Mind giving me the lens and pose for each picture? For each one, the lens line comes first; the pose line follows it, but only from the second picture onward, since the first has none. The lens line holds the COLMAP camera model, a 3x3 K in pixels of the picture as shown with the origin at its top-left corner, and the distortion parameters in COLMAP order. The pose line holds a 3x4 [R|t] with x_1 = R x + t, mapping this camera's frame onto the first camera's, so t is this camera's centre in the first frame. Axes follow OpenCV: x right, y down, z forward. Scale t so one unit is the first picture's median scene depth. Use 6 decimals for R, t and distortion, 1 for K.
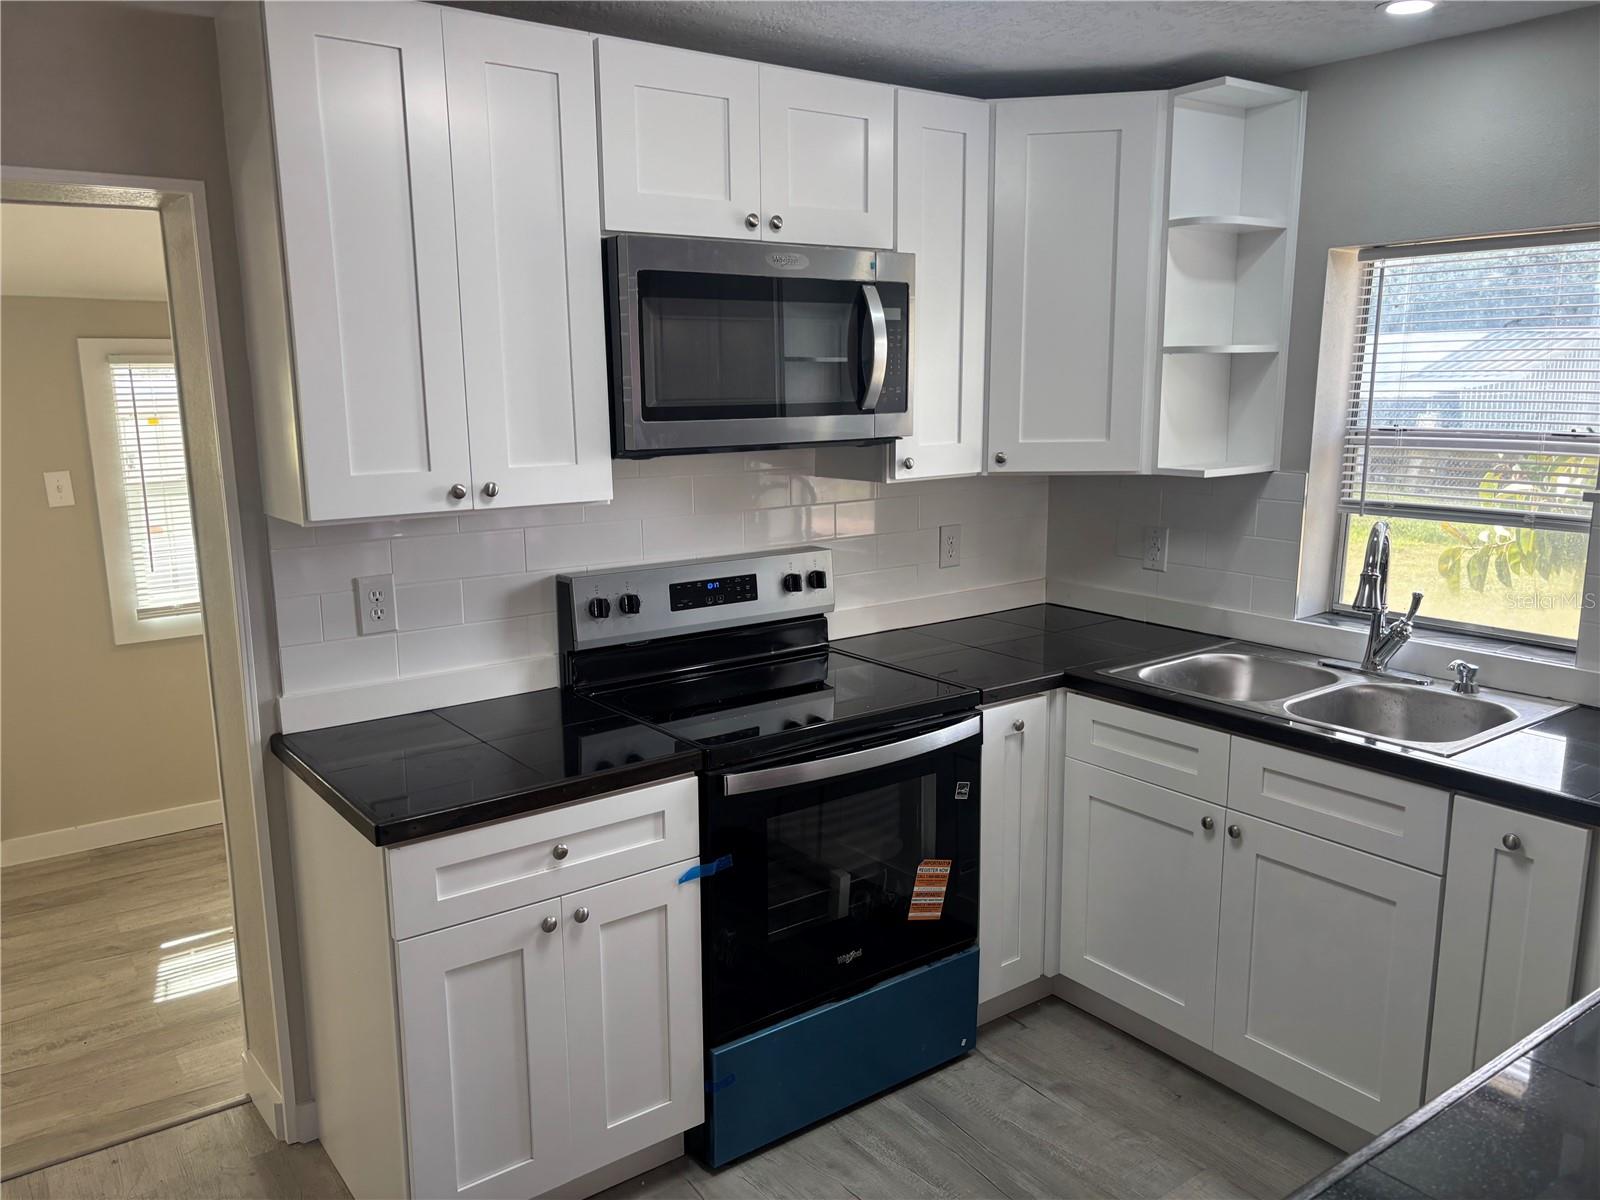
lens RADIAL K [[1206.0, 0, 783.2], [0, 1206.0, 607.0], [0, 0, 1]] dist [0.051925, -0.062470]
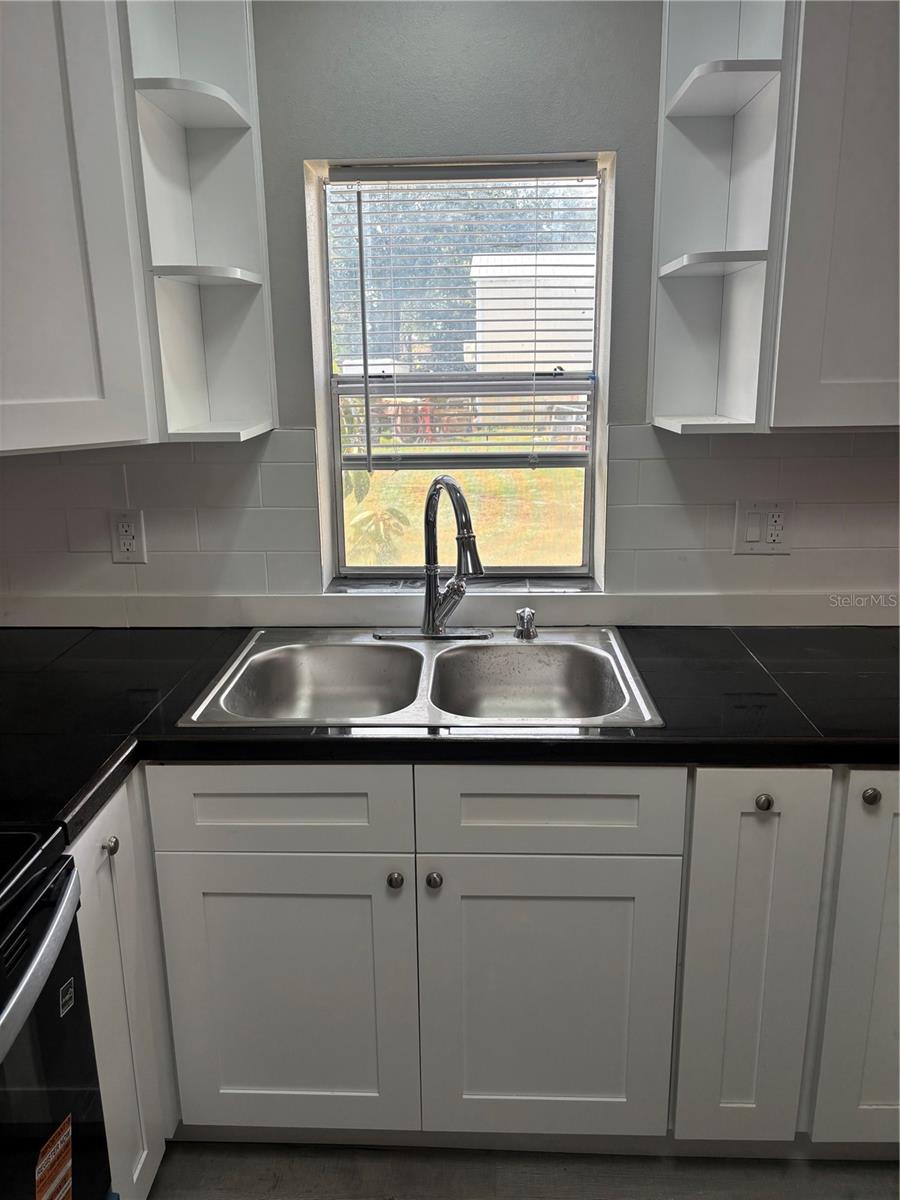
lens RADIAL K [[904.5, 0, 445.1], [0, 904.5, 595.0], [0, 0, 1]] dist [0.051925, -0.062470]
pose [[0.614568, -0.201790, 0.762618, -0.038523], [0.156862, 0.978685, 0.132552, -0.070802], [-0.773111, 0.038164, 0.633122, 0.565749]]
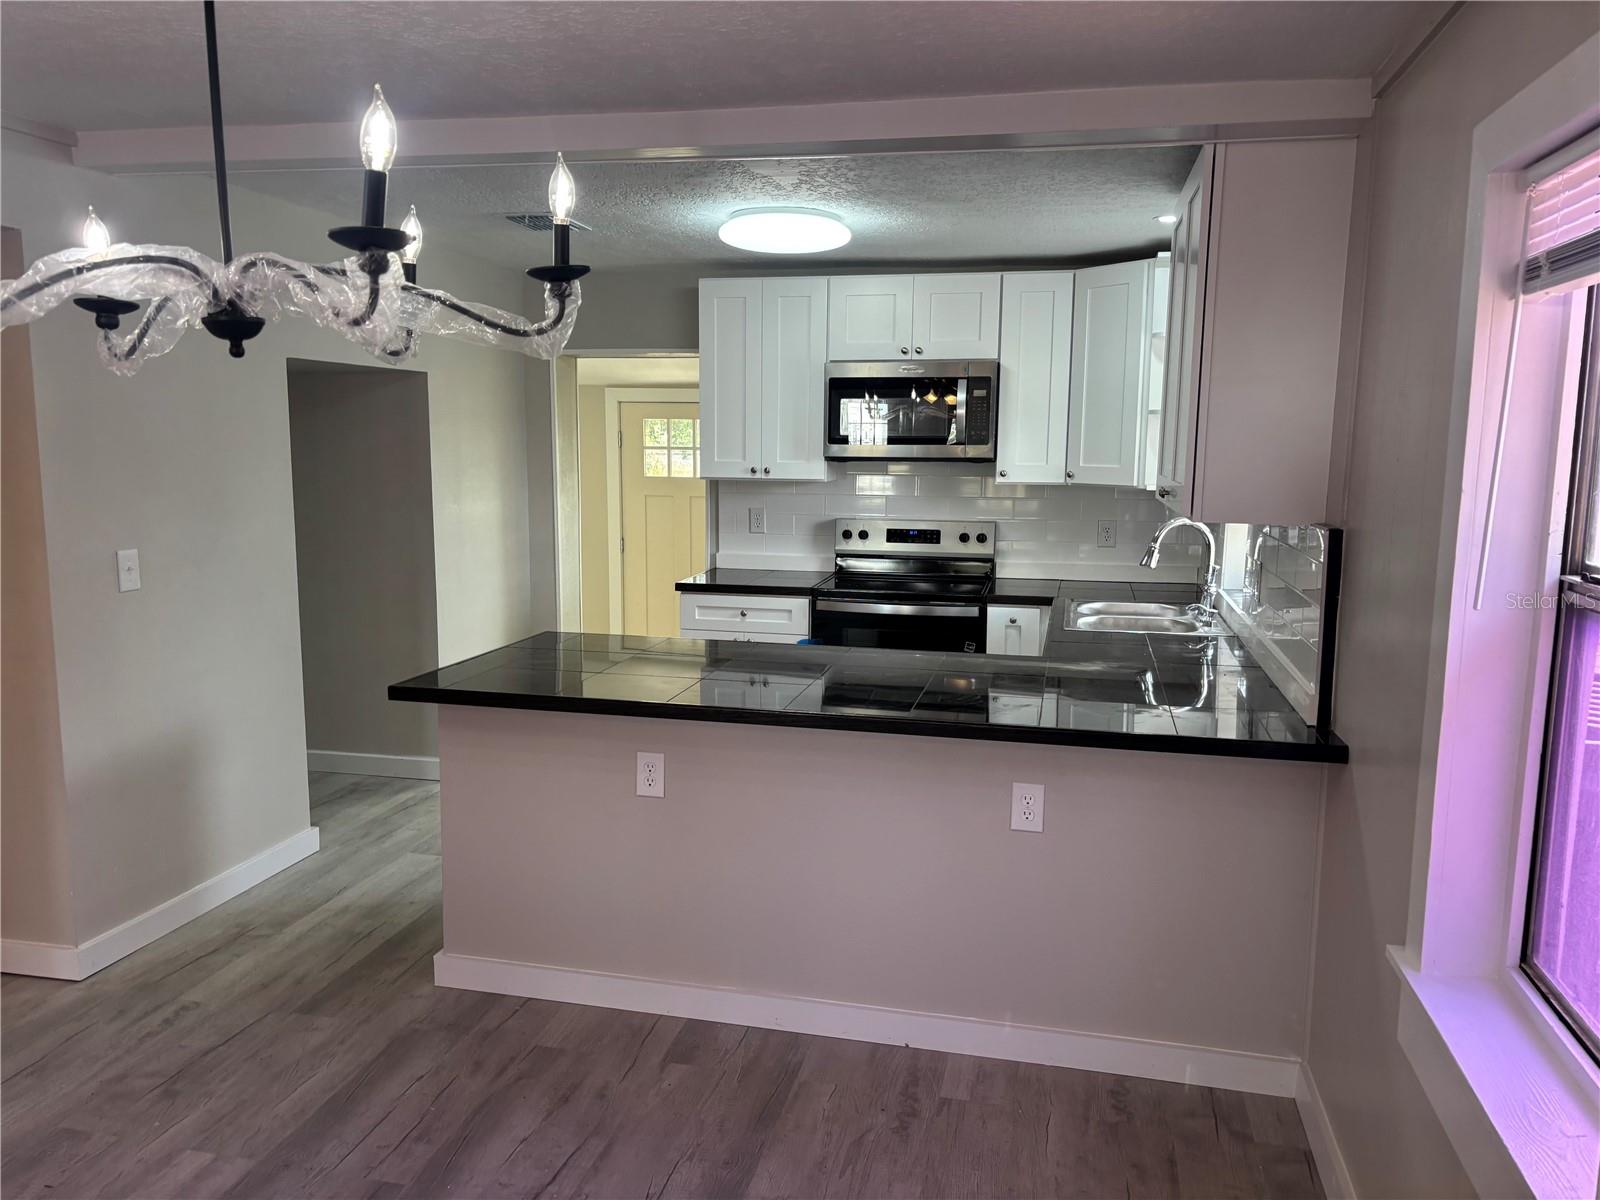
lens RADIAL K [[1206.0, 0, 789.0], [0, 1206.0, 613.6], [0, 0, 1]] dist [0.051925, -0.062470]
pose [[0.649677, 0.122766, -0.750232, 1.348626], [-0.155336, 0.987491, 0.027074, 0.094130], [0.744171, 0.098949, 0.660620, -0.440048]]
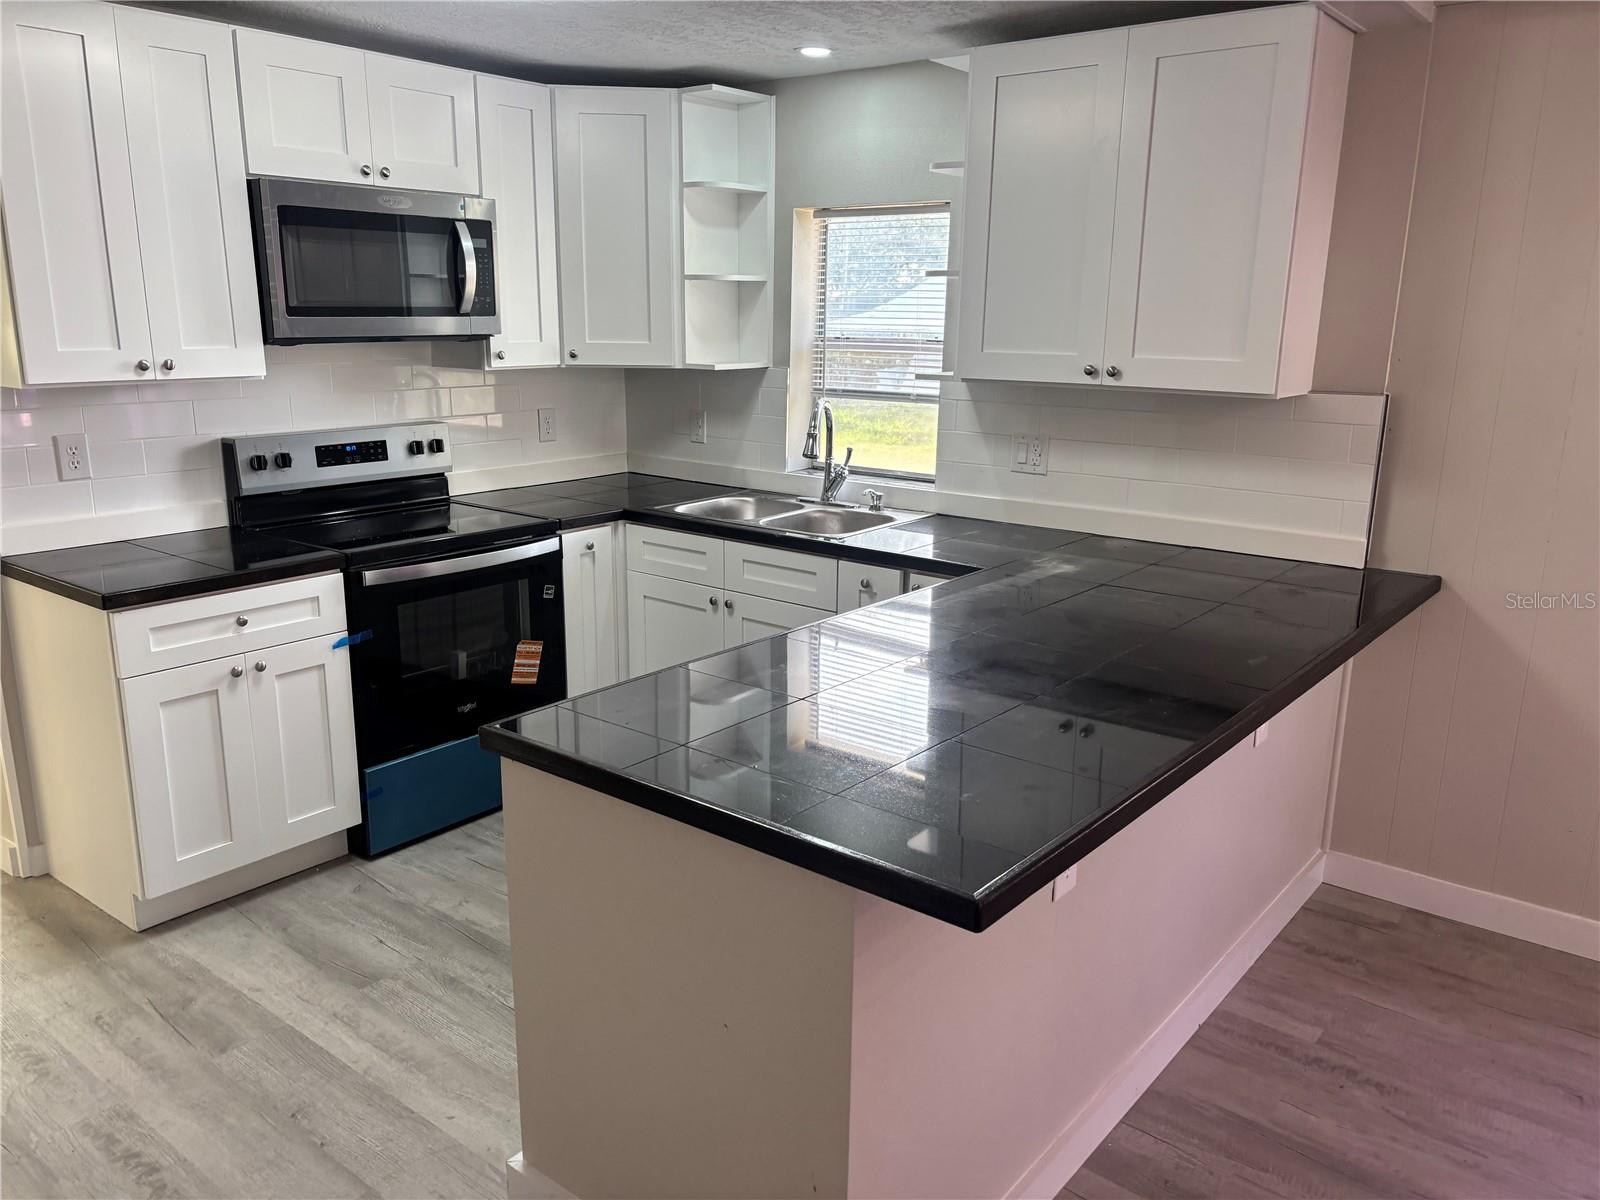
lens RADIAL K [[1206.0, 0, 785.2], [0, 1206.0, 599.4], [0, 0, 1]] dist [0.051925, -0.062470]
pose [[0.963319, -0.044175, 0.264698, 0.041619], [0.030406, 0.997974, 0.055894, 0.090937], [-0.266631, -0.045795, 0.962710, -0.420808]]
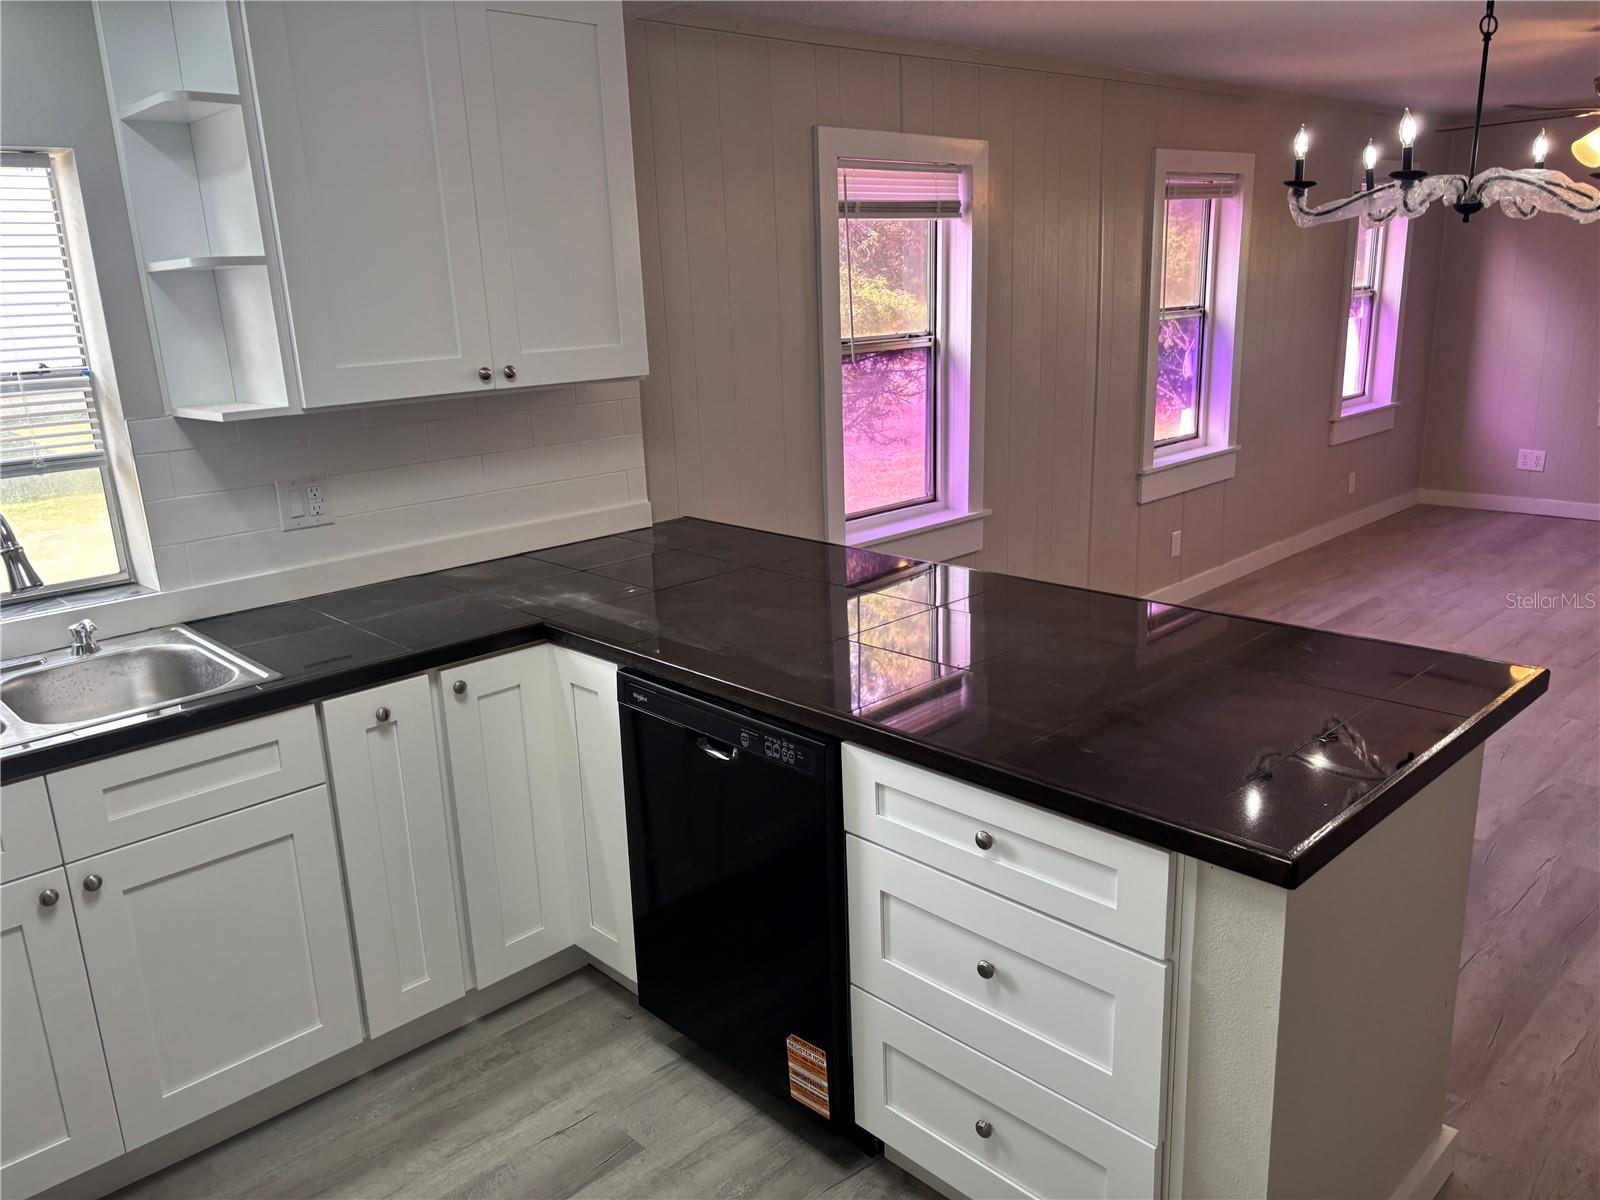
lens RADIAL K [[1206.0, 0, 792.7], [0, 1206.0, 612.2], [0, 0, 1]] dist [0.051925, -0.062470]
pose [[-0.145170, -0.249022, 0.957556, -0.388781], [0.225532, 0.934001, 0.277088, -0.092772], [-0.963359, 0.256184, -0.079427, 0.533132]]
